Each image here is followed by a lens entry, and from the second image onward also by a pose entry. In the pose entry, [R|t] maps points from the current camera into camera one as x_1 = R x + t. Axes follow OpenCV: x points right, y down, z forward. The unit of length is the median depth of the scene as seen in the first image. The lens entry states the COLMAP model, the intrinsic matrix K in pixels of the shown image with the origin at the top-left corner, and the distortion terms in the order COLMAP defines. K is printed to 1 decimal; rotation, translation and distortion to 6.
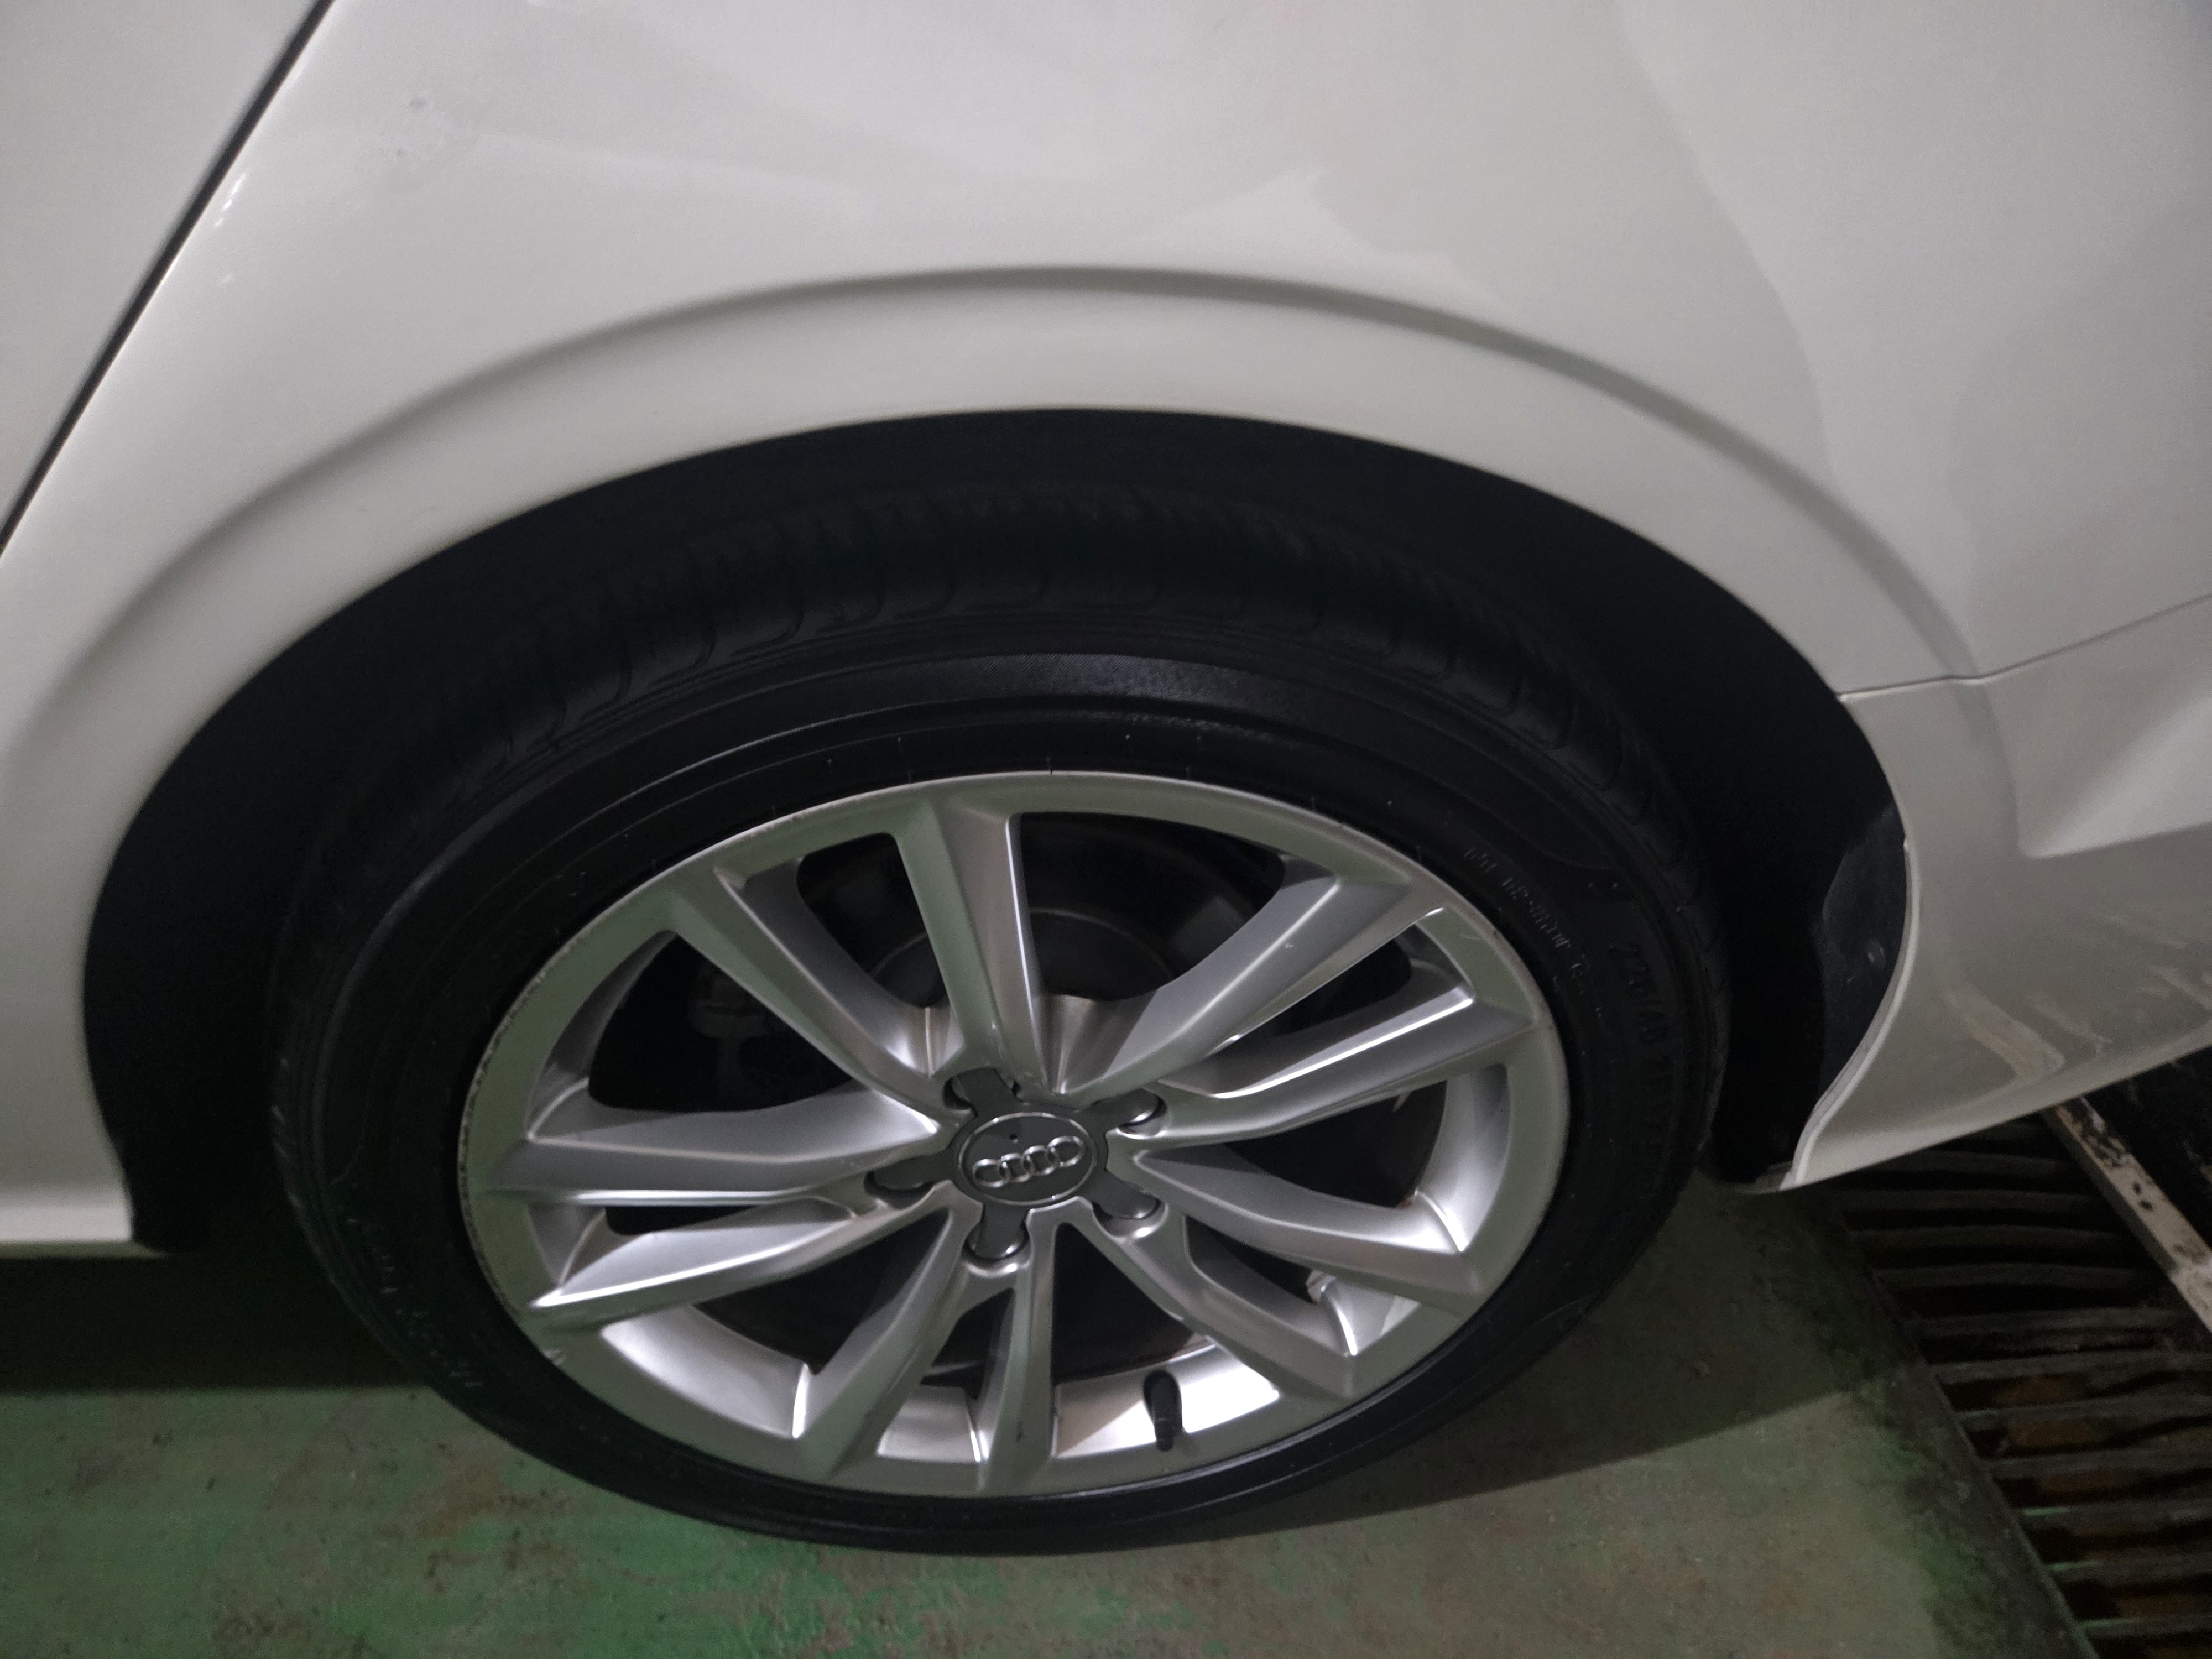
lens RADIAL K [[1586.5, 0, 1106.0], [0, 1586.5, 829.5], [0, 0, 1]] dist [0.061208, -0.077010]
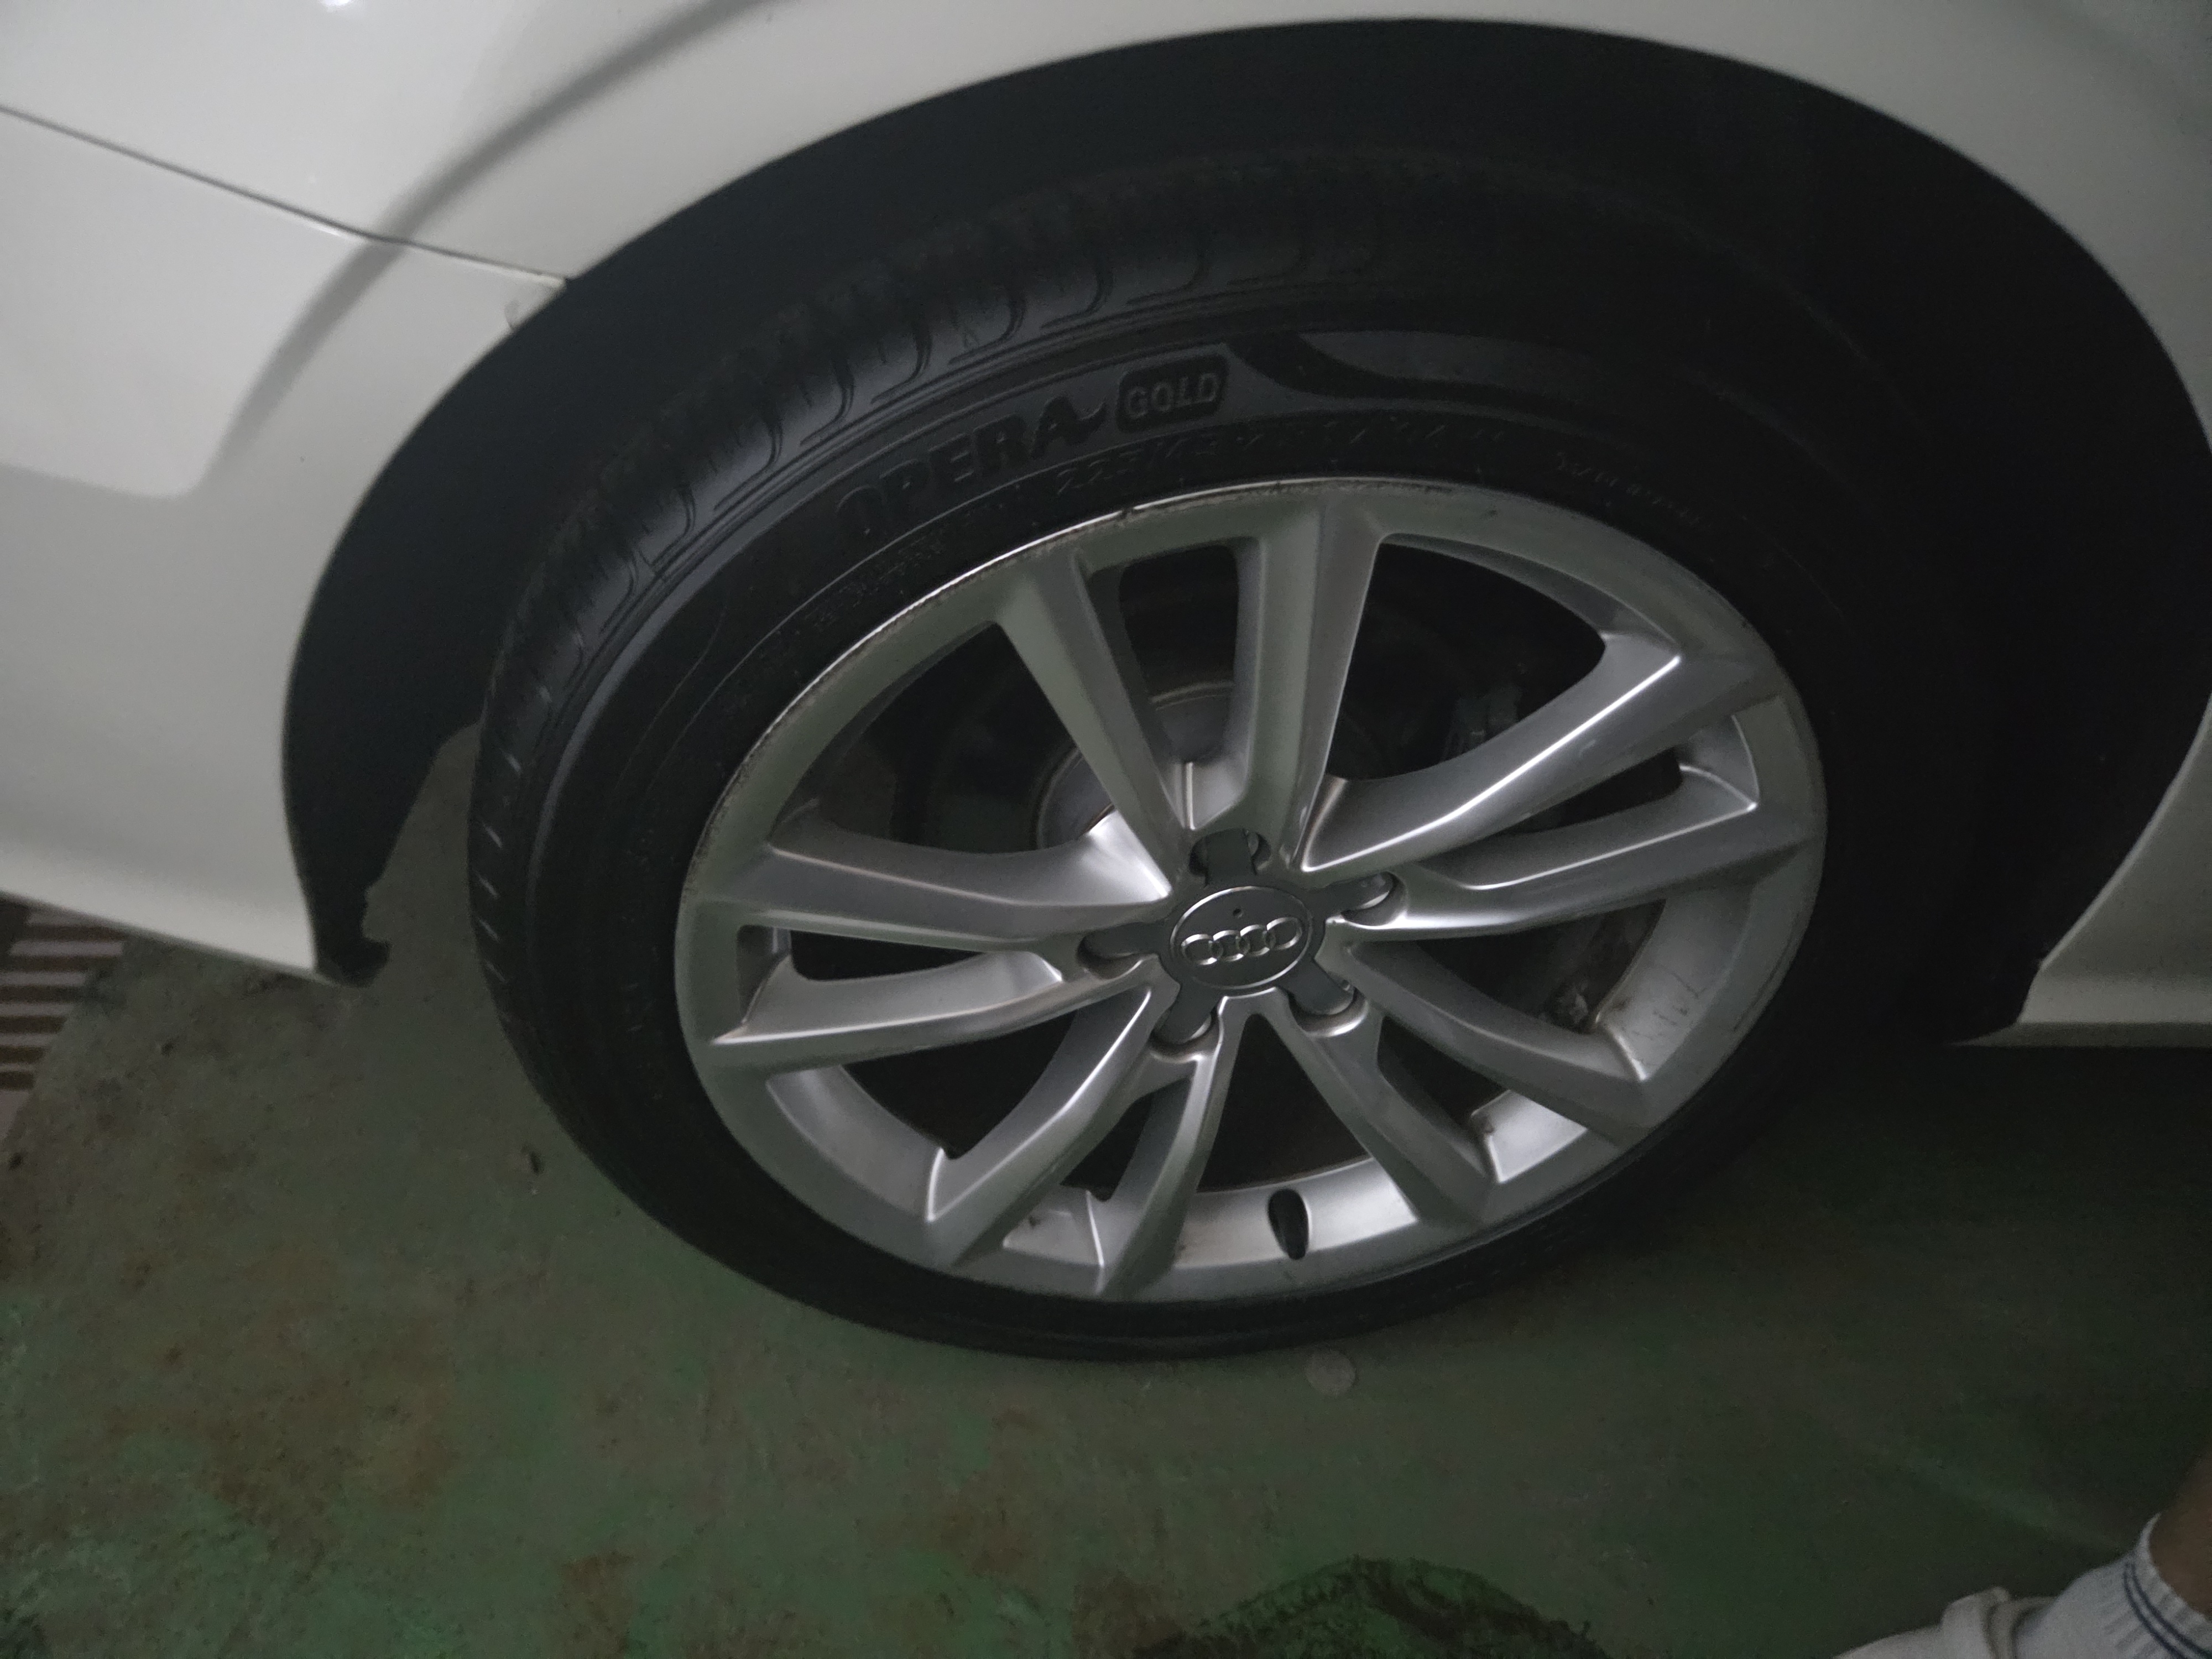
lens RADIAL K [[1586.5, 0, 1106.0], [0, 1586.5, 829.5], [0, 0, 1]] dist [0.061208, -0.077010]
pose [[0.984630, 0.101648, 0.142025, -0.262882], [-0.105907, 0.994116, 0.022739, 0.124872], [-0.138878, -0.037431, 0.989602, 0.071303]]
